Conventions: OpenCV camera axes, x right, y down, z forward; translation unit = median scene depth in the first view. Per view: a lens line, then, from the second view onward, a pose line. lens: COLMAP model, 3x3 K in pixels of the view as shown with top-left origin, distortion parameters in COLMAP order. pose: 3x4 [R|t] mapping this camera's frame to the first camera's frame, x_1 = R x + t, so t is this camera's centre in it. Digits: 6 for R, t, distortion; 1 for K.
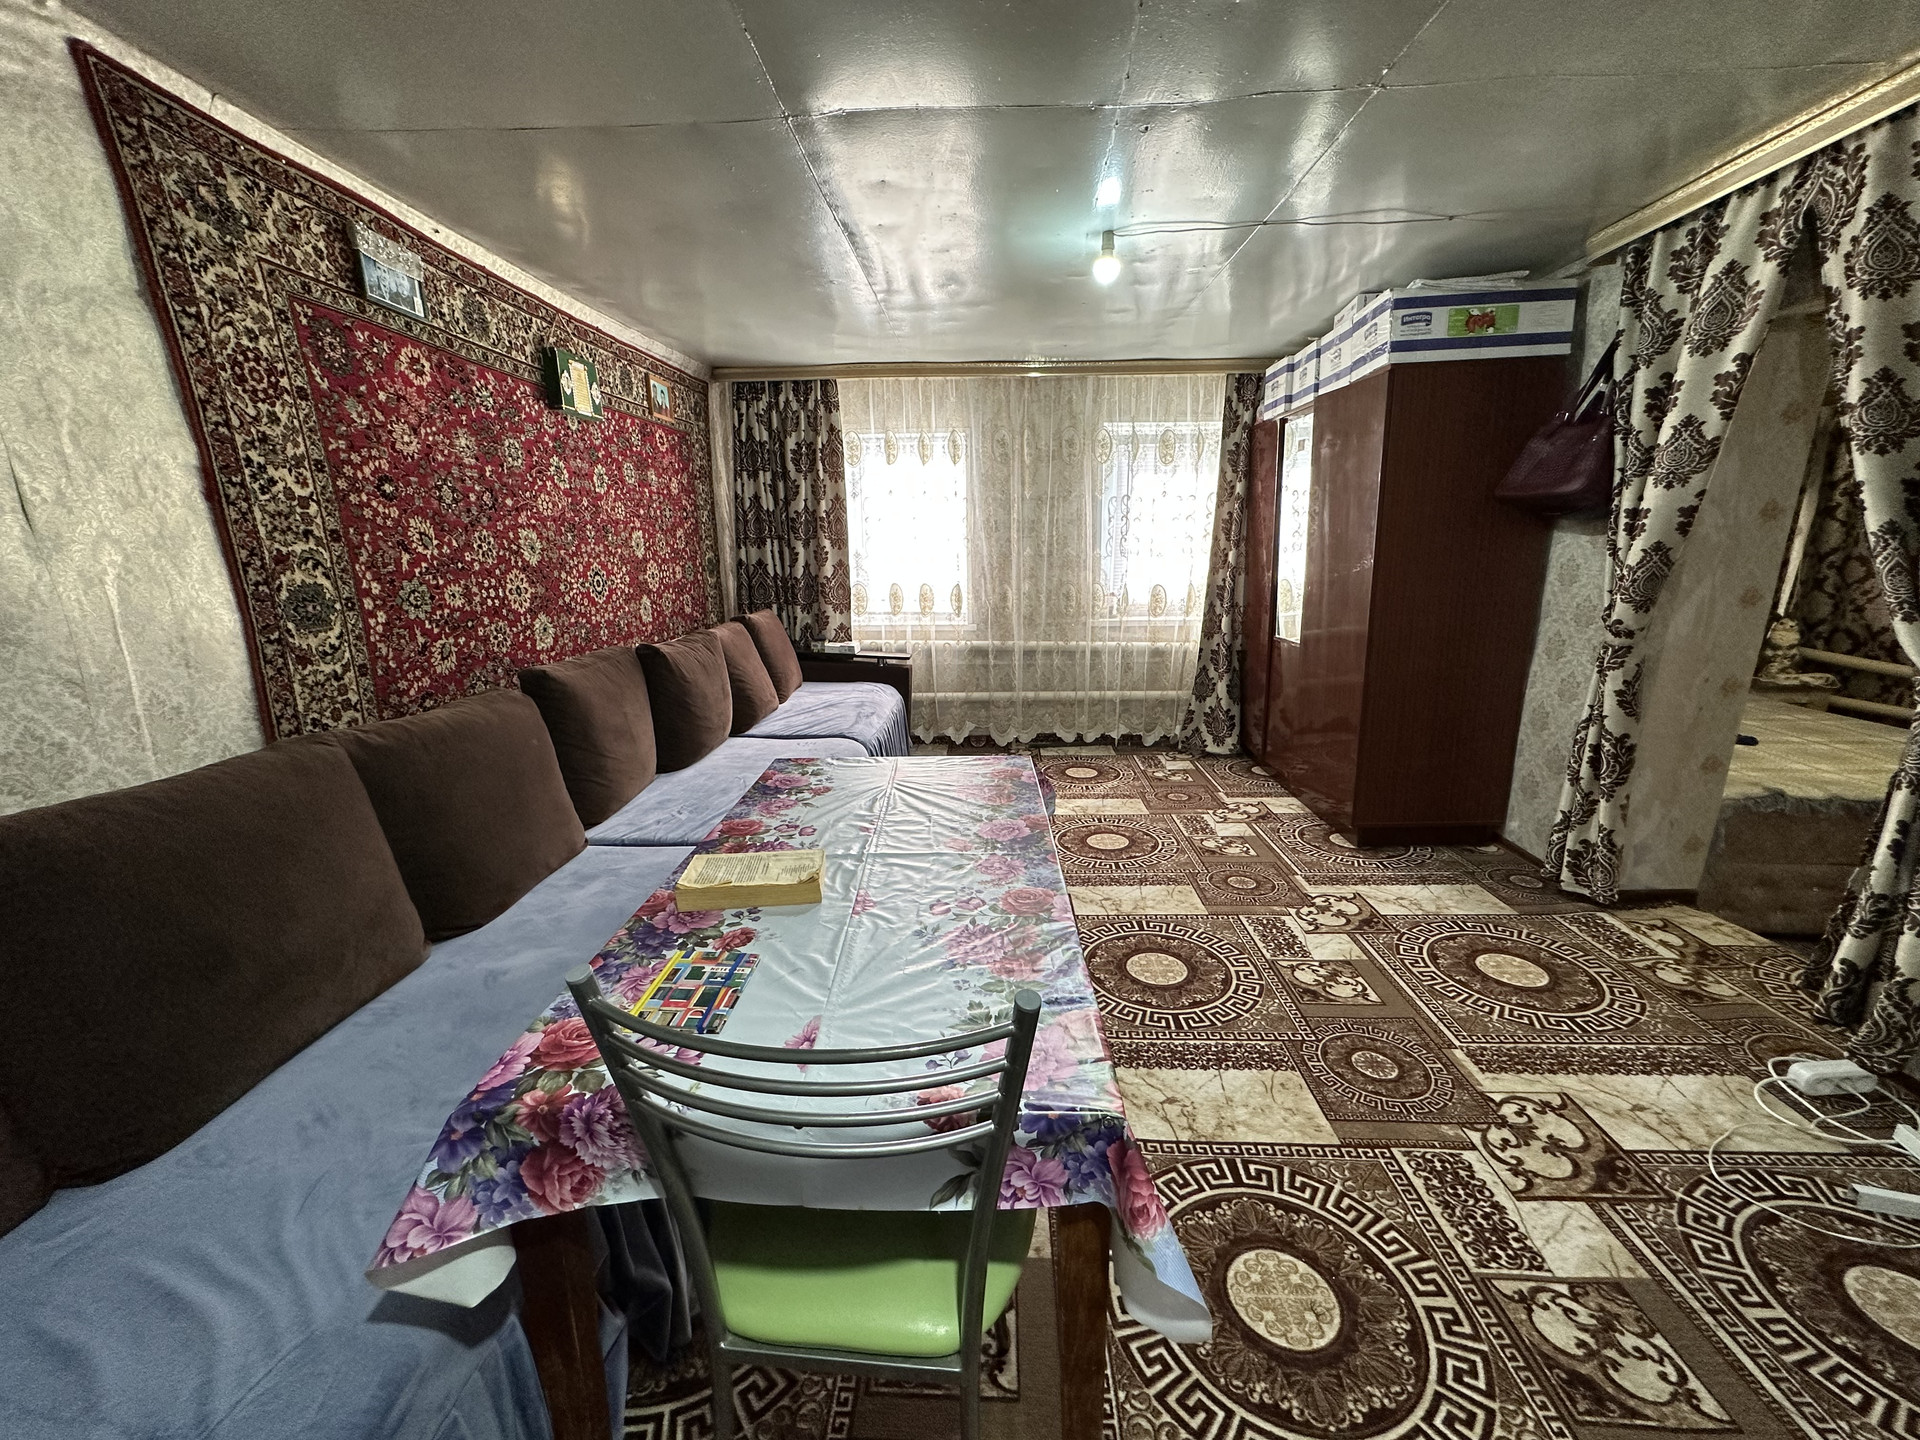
lens RADIAL K [[762.1, 0, 952.4], [0, 762.1, 726.0], [0, 0, 1]] dist [-0.009204, -0.000041]
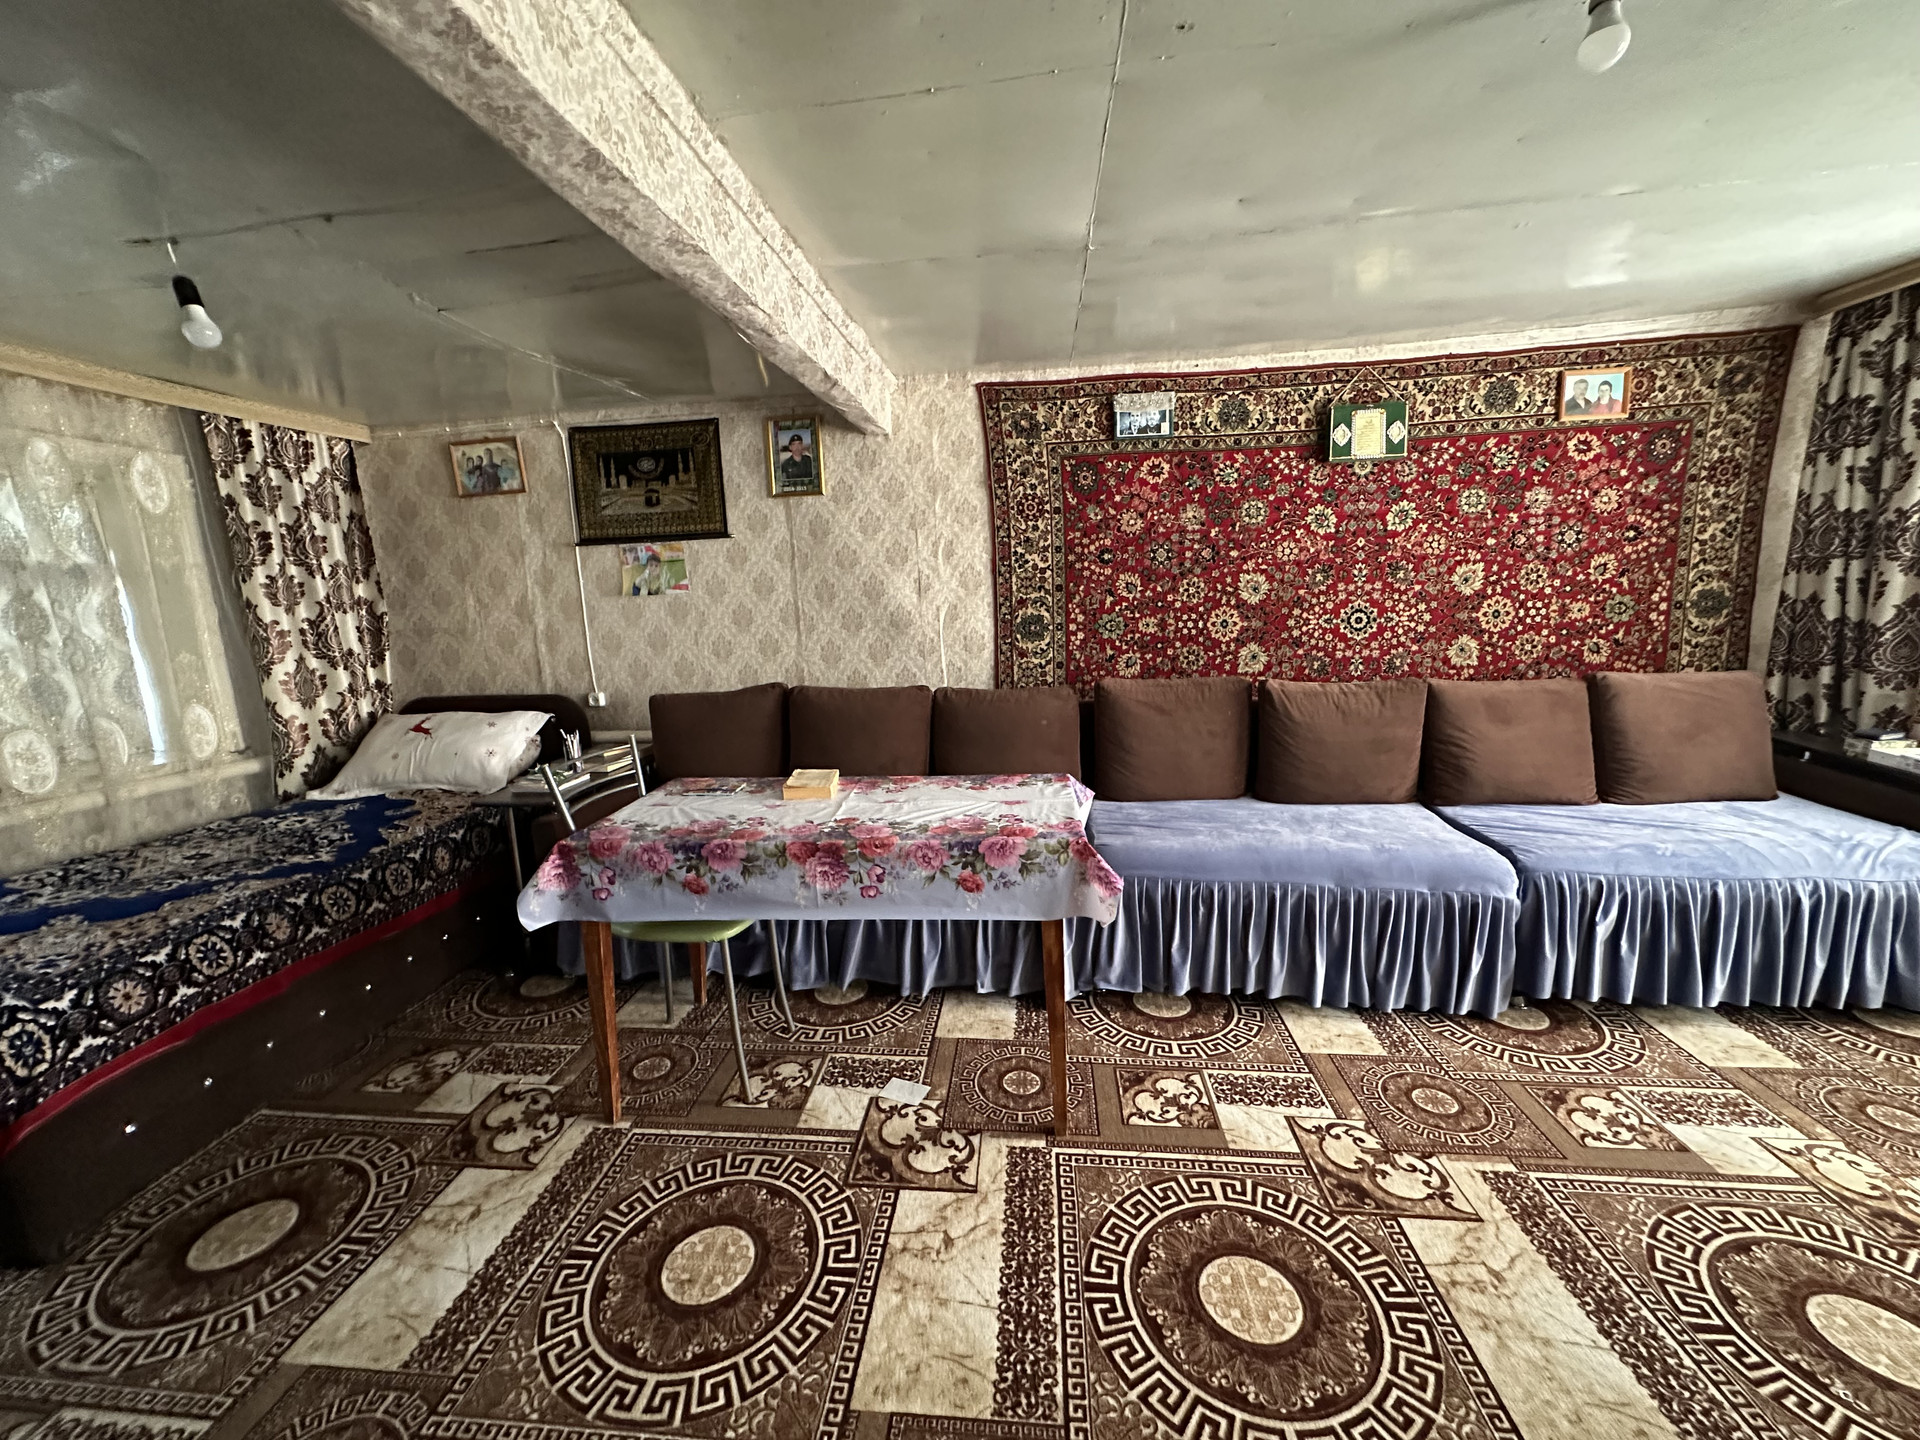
lens RADIAL K [[768.0, 0, 959.5], [0, 768.0, 717.8], [0, 0, 1]] dist [-0.002549, 0.000259]
pose [[-0.053287, 0.178083, -0.982572, 0.839398], [-0.195402, 0.963088, 0.185149, -0.205931], [0.979275, 0.201862, -0.016522, 0.722825]]
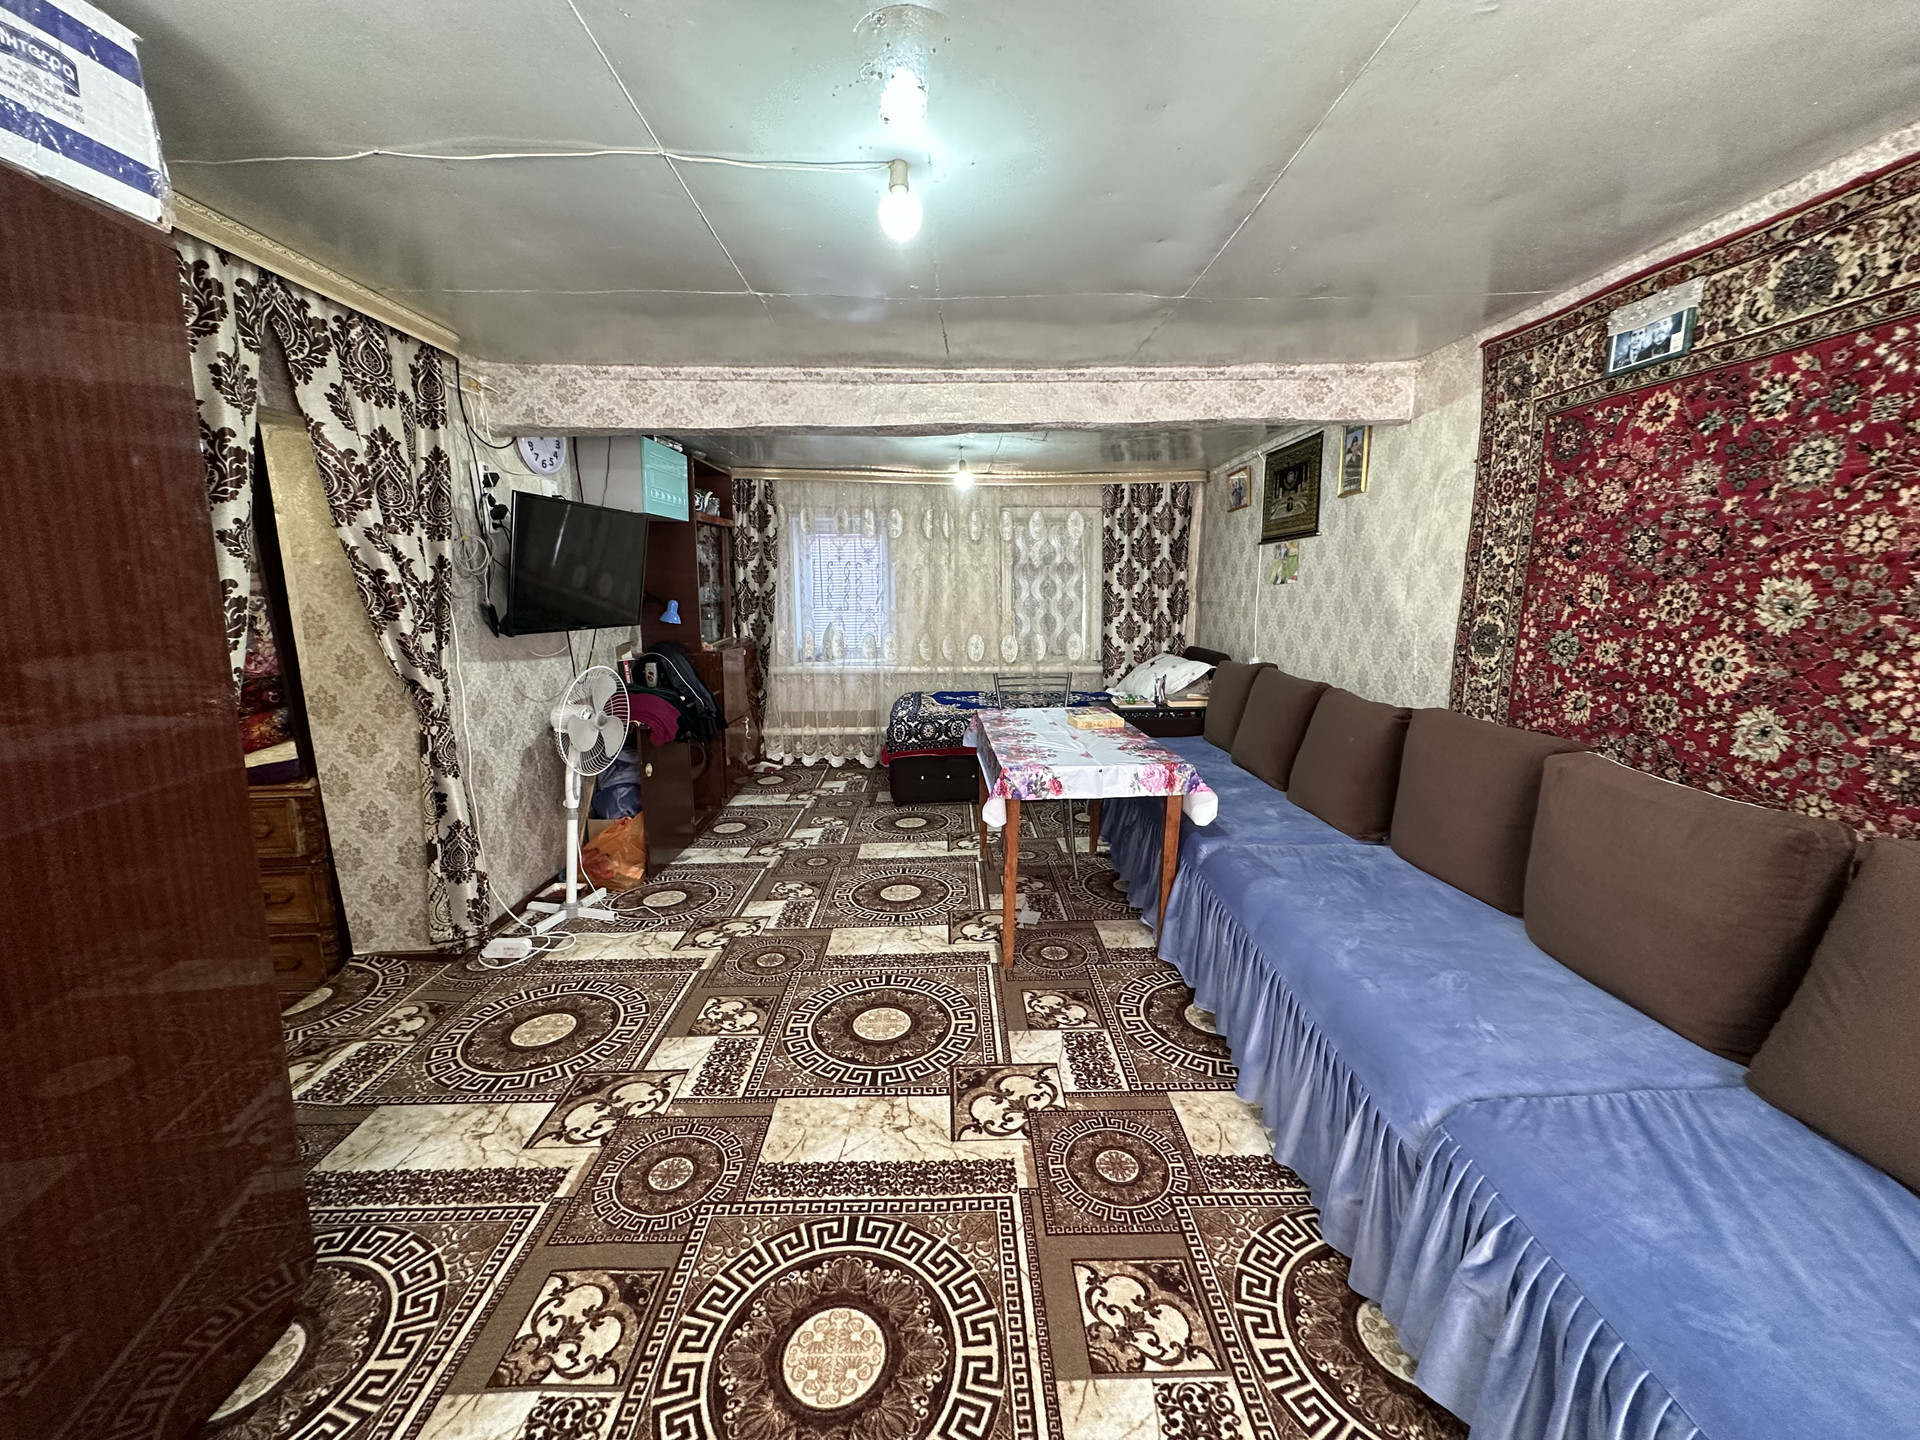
lens RADIAL K [[759.7, 0, 960.0], [0, 759.7, 720.0], [0, 0, 1]] dist [-0.007658, 0.000863]
pose [[-0.996935, 0.040026, -0.067219, 0.225922], [0.010325, 0.919012, 0.394095, -0.485264], [0.077549, 0.392193, -0.916608, 1.875678]]
